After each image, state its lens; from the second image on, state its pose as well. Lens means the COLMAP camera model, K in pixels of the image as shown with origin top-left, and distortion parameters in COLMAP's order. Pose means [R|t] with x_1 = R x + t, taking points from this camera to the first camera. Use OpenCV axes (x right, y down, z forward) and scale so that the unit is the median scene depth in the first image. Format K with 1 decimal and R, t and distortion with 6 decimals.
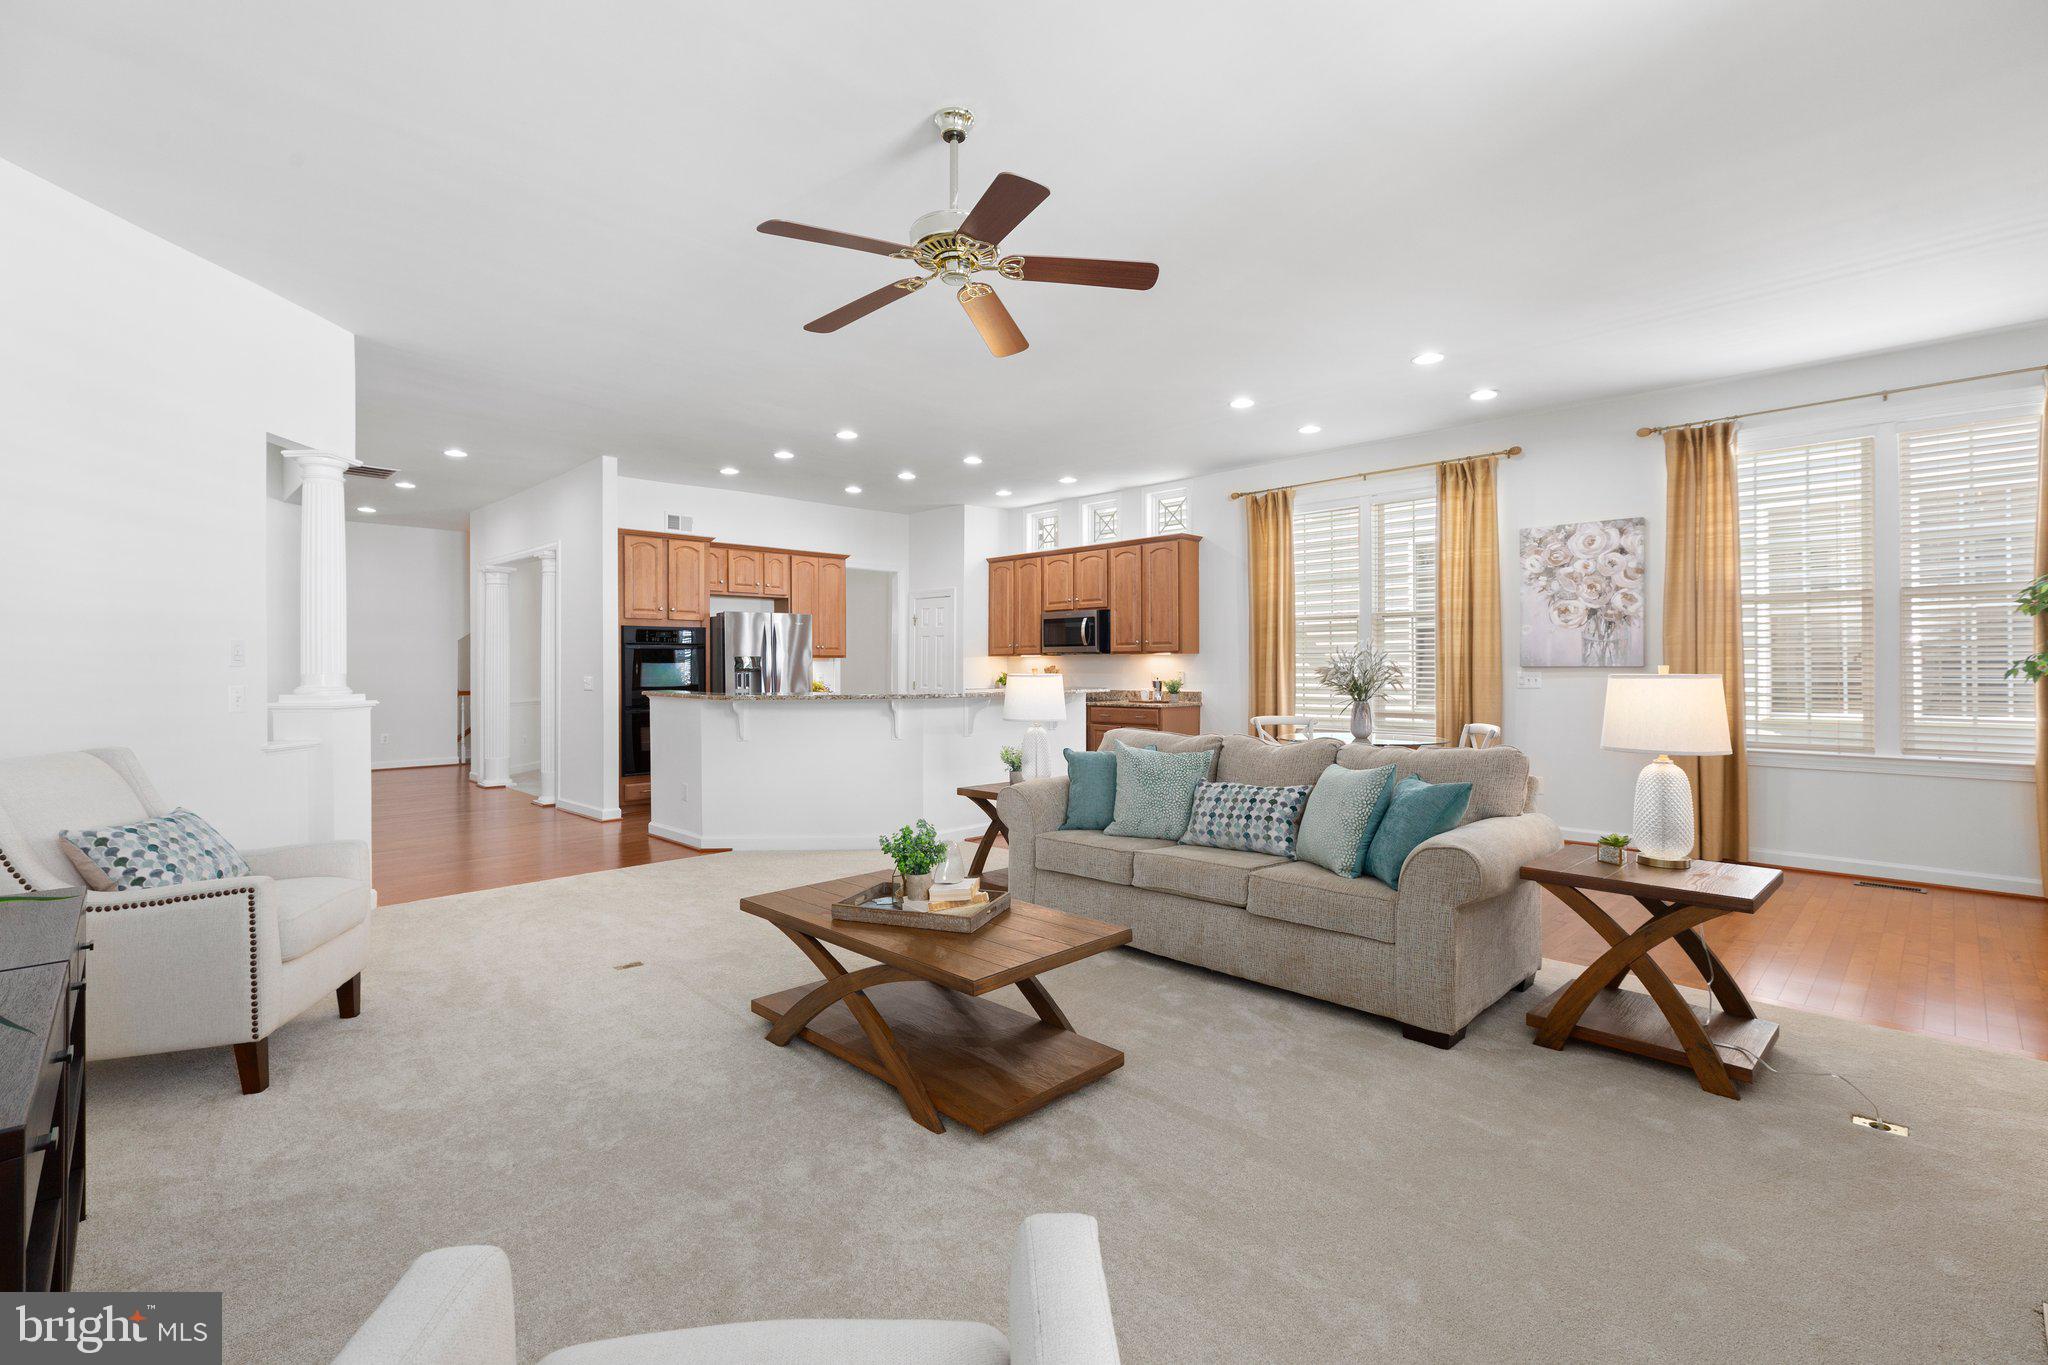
lens RADIAL K [[913.1, 0, 1022.2], [0, 913.1, 665.0], [0, 0, 1]] dist [0.003987, 0.000690]
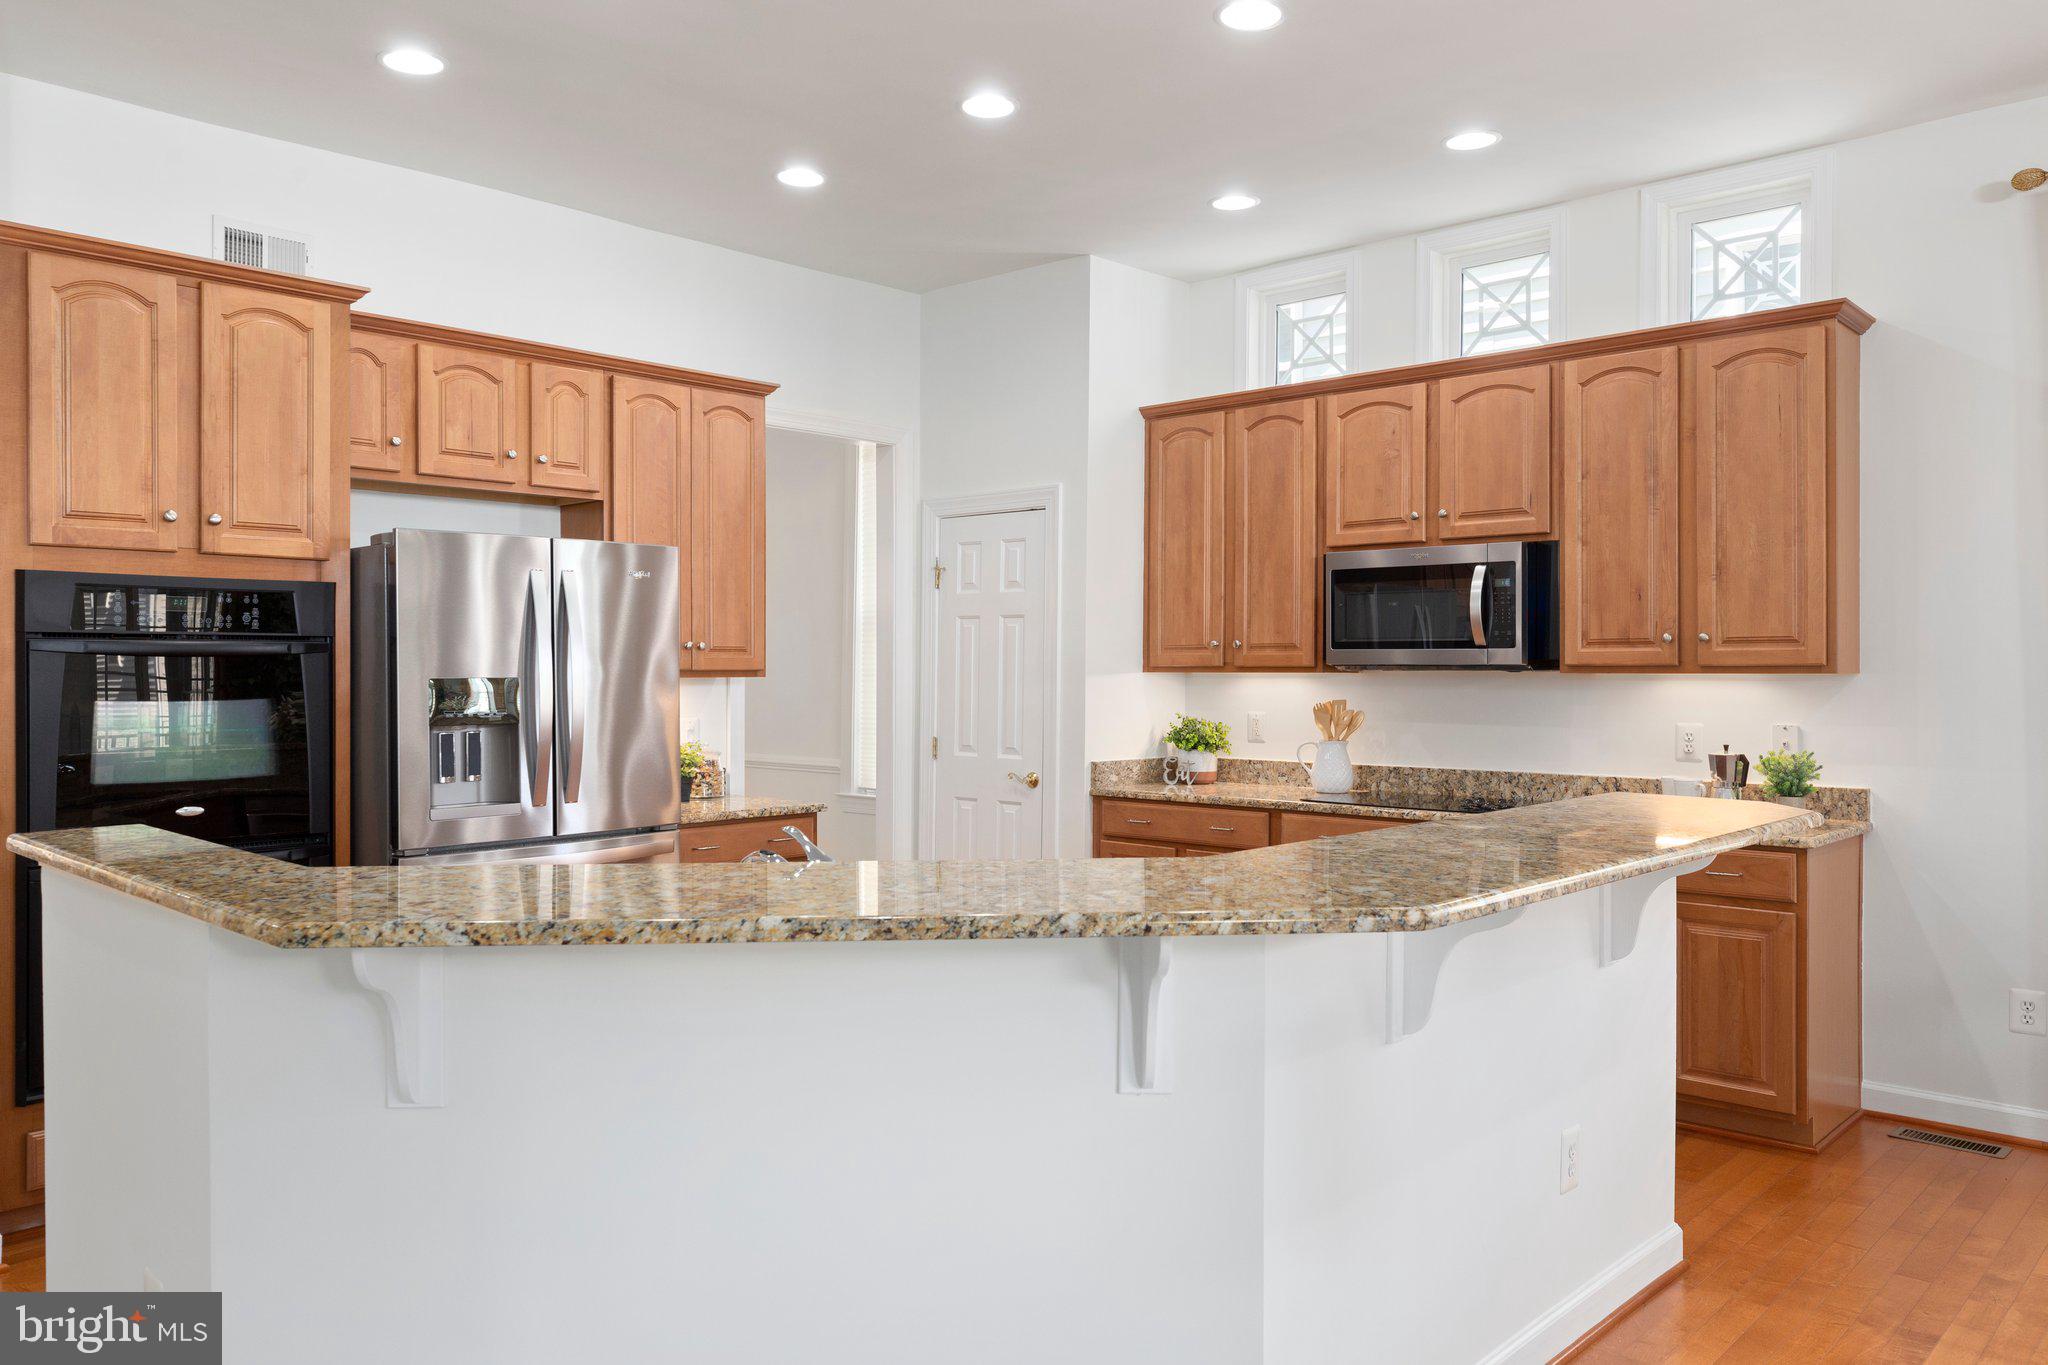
lens RADIAL K [[1465.1, 0, 1024.0], [0, 1465.1, 682.5], [0, 0, 1]] dist [-0.009735, -0.001430]
pose [[0.999139, 0.004228, 0.041280, -0.152117], [-0.004649, 0.999938, 0.010104, -0.015192], [-0.041234, -0.010287, 0.999097, 0.559918]]
